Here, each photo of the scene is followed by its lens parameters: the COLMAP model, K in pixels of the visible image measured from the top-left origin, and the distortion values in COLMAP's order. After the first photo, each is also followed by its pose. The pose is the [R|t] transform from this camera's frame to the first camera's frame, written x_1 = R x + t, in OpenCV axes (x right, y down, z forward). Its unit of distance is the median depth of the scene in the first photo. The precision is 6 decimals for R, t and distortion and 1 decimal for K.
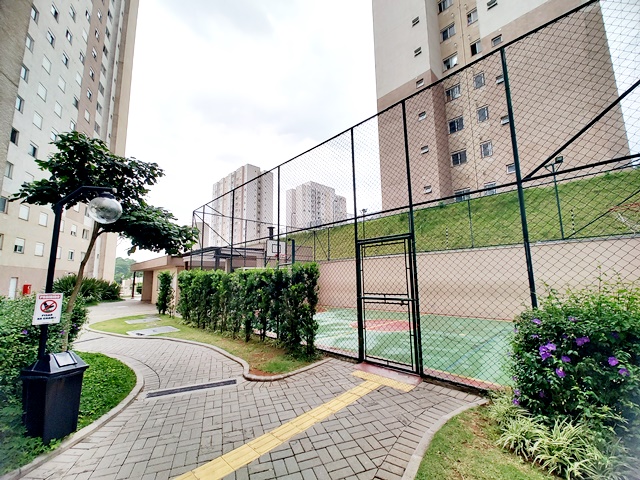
lens RADIAL K [[262.3, 0, 320.9], [0, 262.3, 242.0], [0, 0, 1]] dist [0.020649, -0.011114]
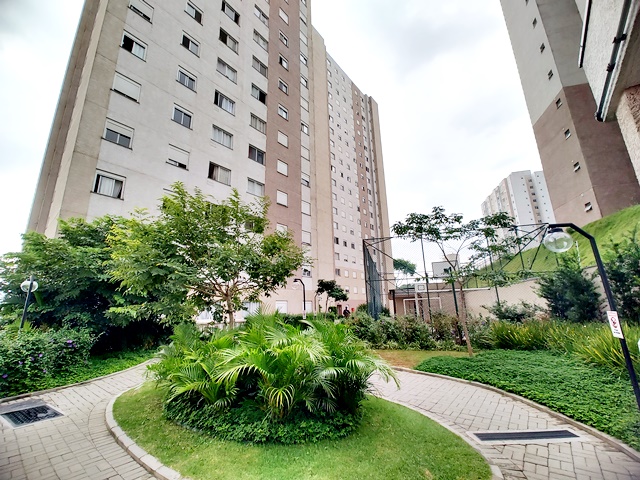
lens RADIAL K [[262.3, 0, 320.9], [0, 262.3, 242.0], [0, 0, 1]] dist [0.020649, -0.011114]
pose [[0.504288, -0.203508, -0.839213, 0.348967], [0.136049, 0.978420, -0.155512, -0.033192], [0.852751, -0.035751, 0.521092, -0.156319]]
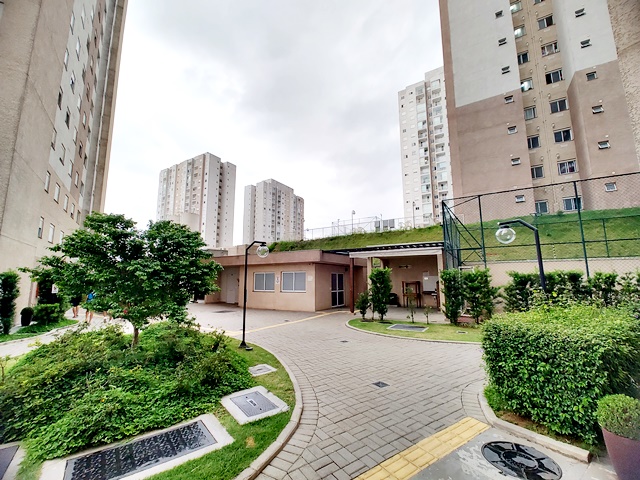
lens RADIAL K [[262.3, 0, 320.9], [0, 262.3, 242.0], [0, 0, 1]] dist [0.020649, -0.011114]
pose [[0.968457, 0.044899, 0.245102, -0.358430], [-0.043446, 0.998991, -0.011336, 0.012825], [-0.245364, 0.000330, 0.969431, 0.087373]]
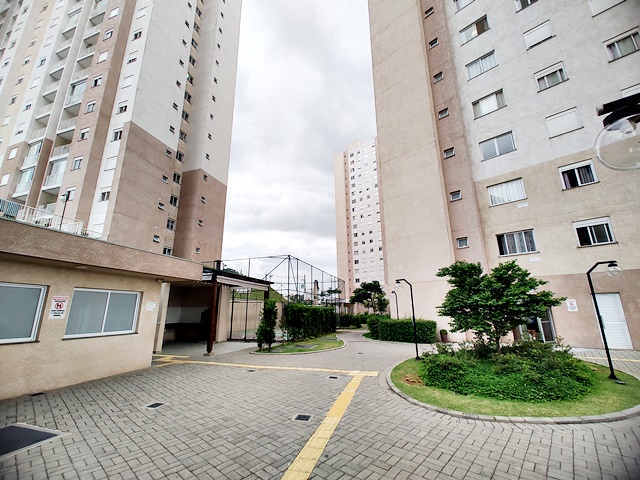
lens RADIAL K [[262.3, 0, 320.9], [0, 262.3, 242.0], [0, 0, 1]] dist [0.020649, -0.011114]
pose [[-0.469537, 0.237293, 0.850428, -0.568458], [-0.108581, 0.940376, -0.322340, 0.074821], [-0.876211, -0.243691, -0.415776, 0.491894]]
